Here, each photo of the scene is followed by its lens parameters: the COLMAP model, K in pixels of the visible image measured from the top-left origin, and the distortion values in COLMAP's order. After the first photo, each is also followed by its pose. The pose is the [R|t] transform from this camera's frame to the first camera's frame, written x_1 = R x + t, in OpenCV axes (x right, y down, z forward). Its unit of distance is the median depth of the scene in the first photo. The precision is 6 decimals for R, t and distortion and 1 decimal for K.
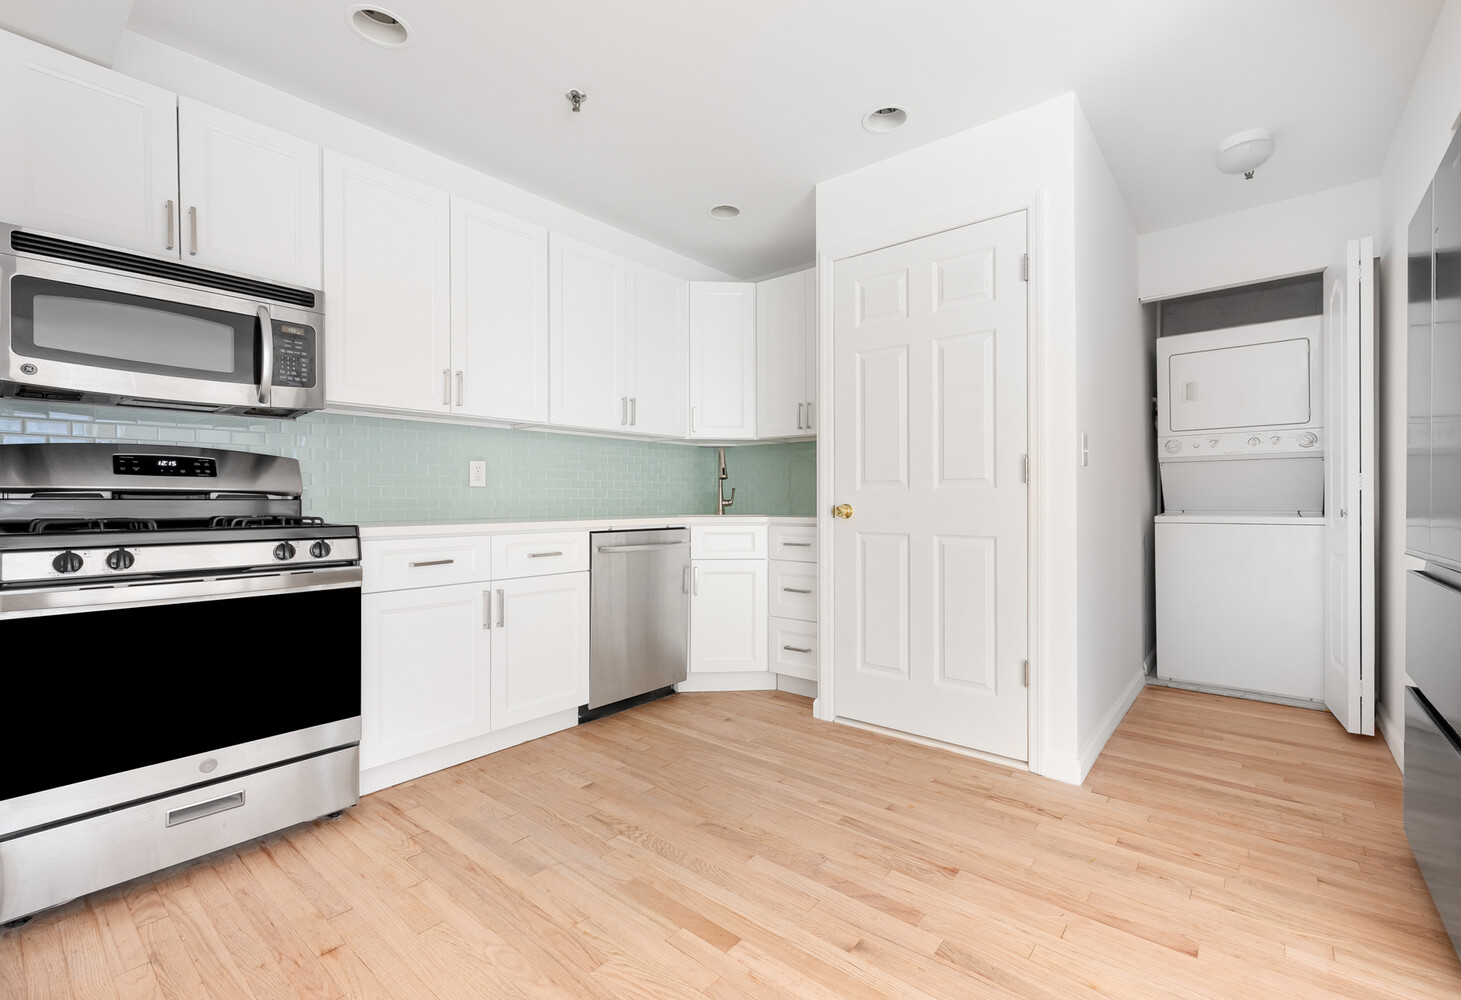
lens RADIAL K [[630.7, 0, 735.9], [0, 630.7, 495.8], [0, 0, 1]] dist [0.001037, 0.000210]
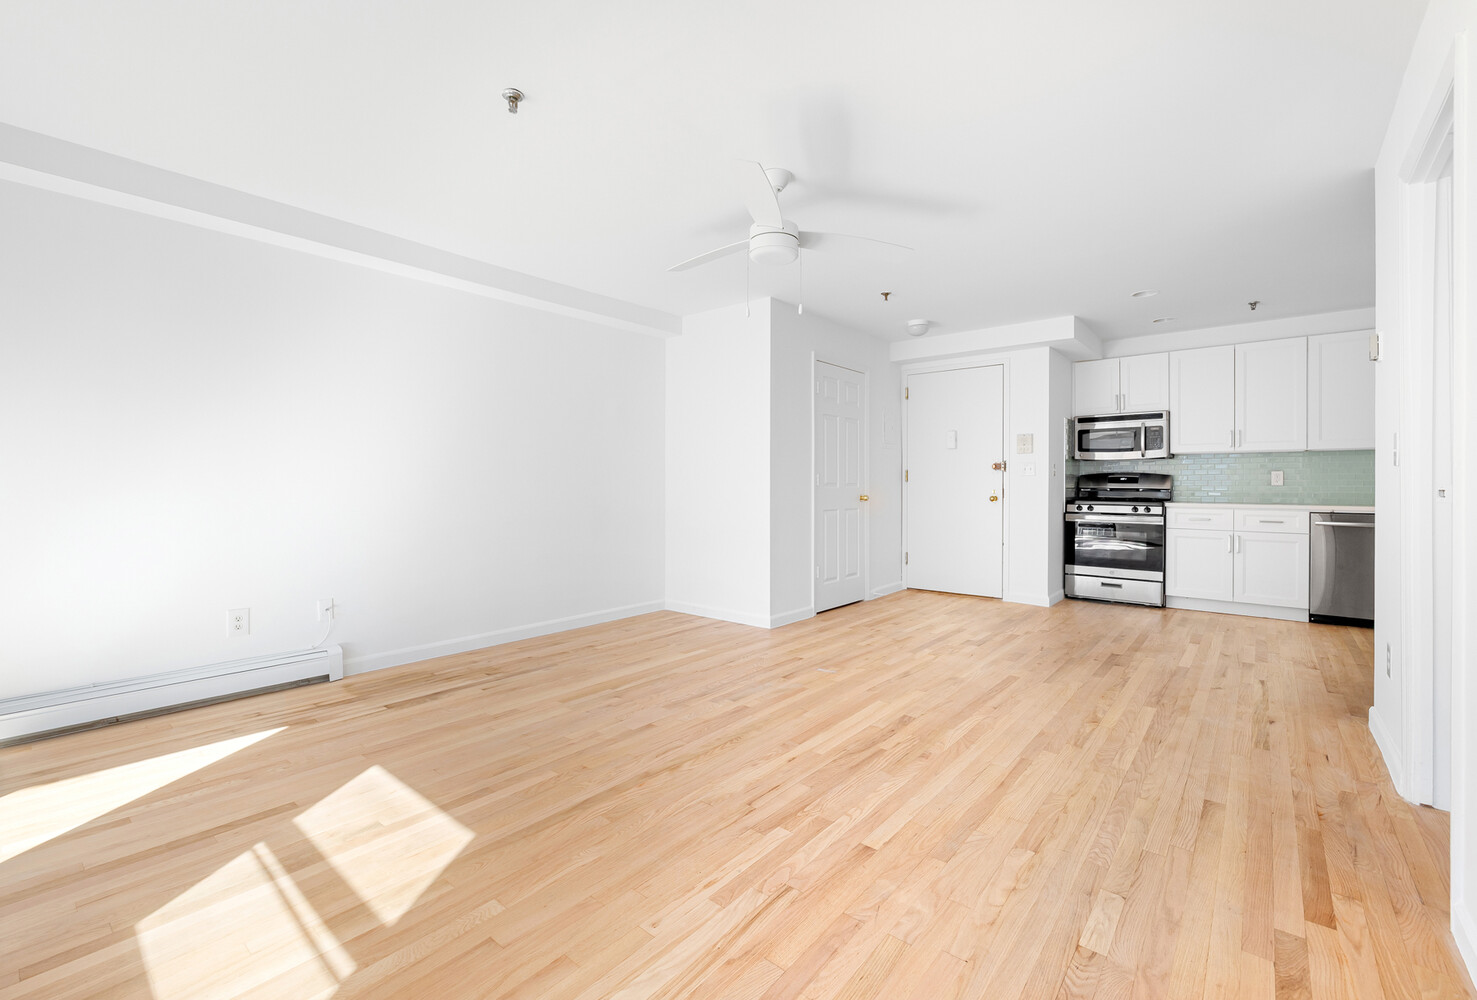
lens RADIAL K [[633.4, 0, 730.8], [0, 633.4, 484.7], [0, 0, 1]] dist [0.001245, 0.000128]
pose [[-0.006269, 0.000707, -0.999980, 1.931030], [0.000158, 1.000000, 0.000706, -0.026367], [0.999980, -0.000154, -0.006269, -0.756055]]
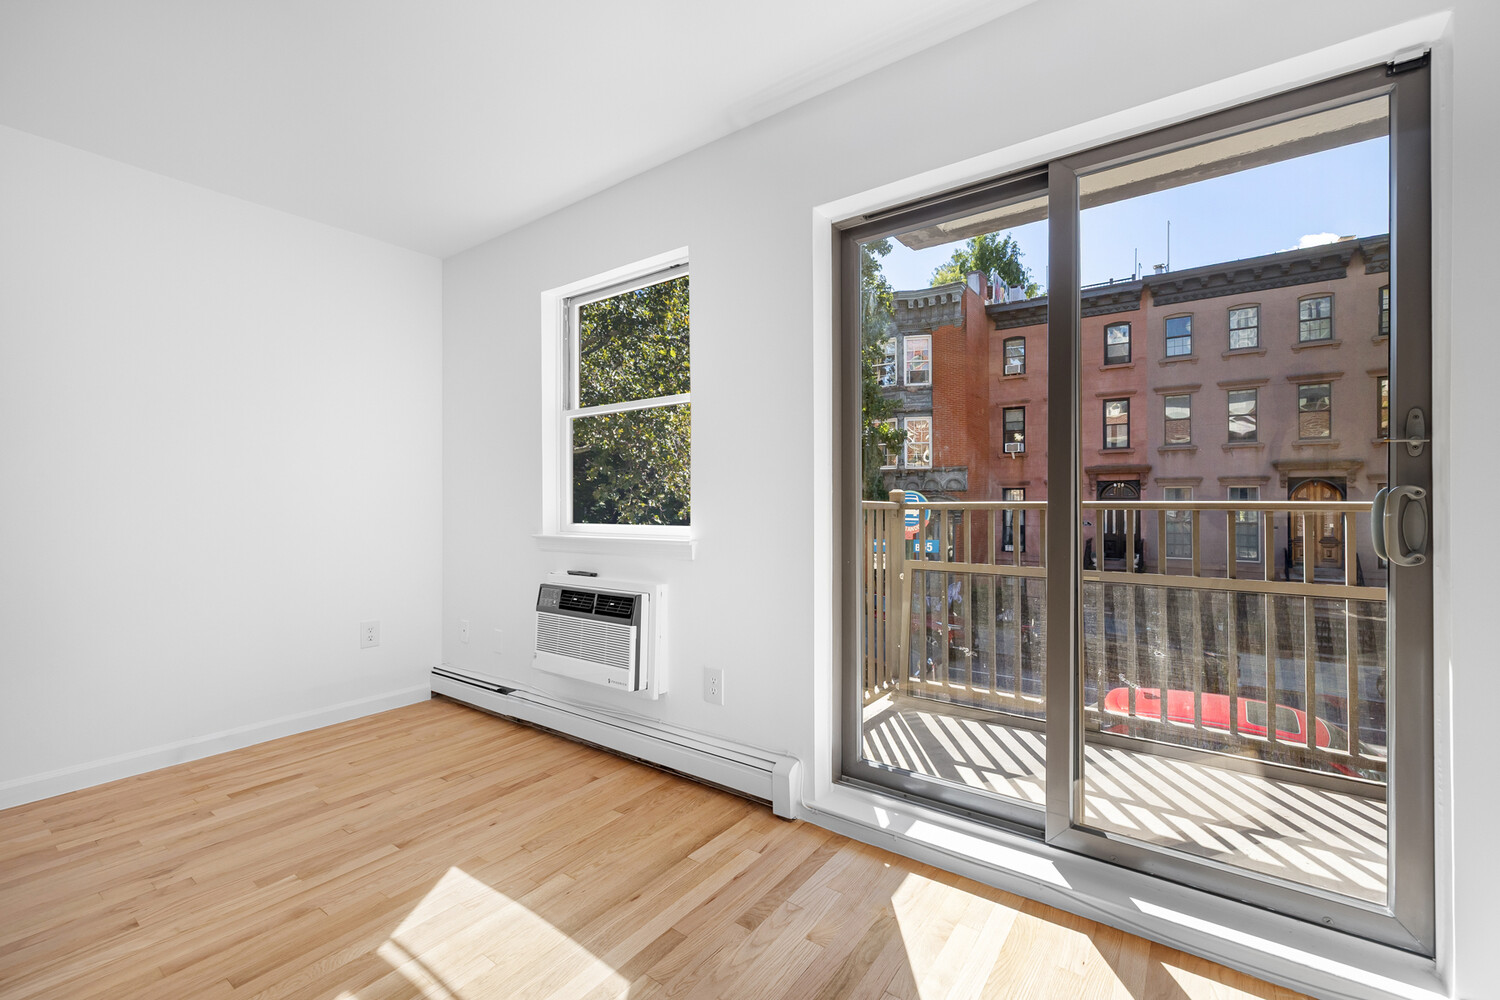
lens RADIAL K [[633.1, 0, 750.0], [0, 633.1, 500.0], [0, 0, 1]] dist [0.001862, 0.000485]
pose [[-0.066247, -0.000427, 0.997803, 0.623842], [0.002335, 0.999997, 0.000583, -0.037221], [-0.997801, 0.002369, -0.066246, -1.472608]]
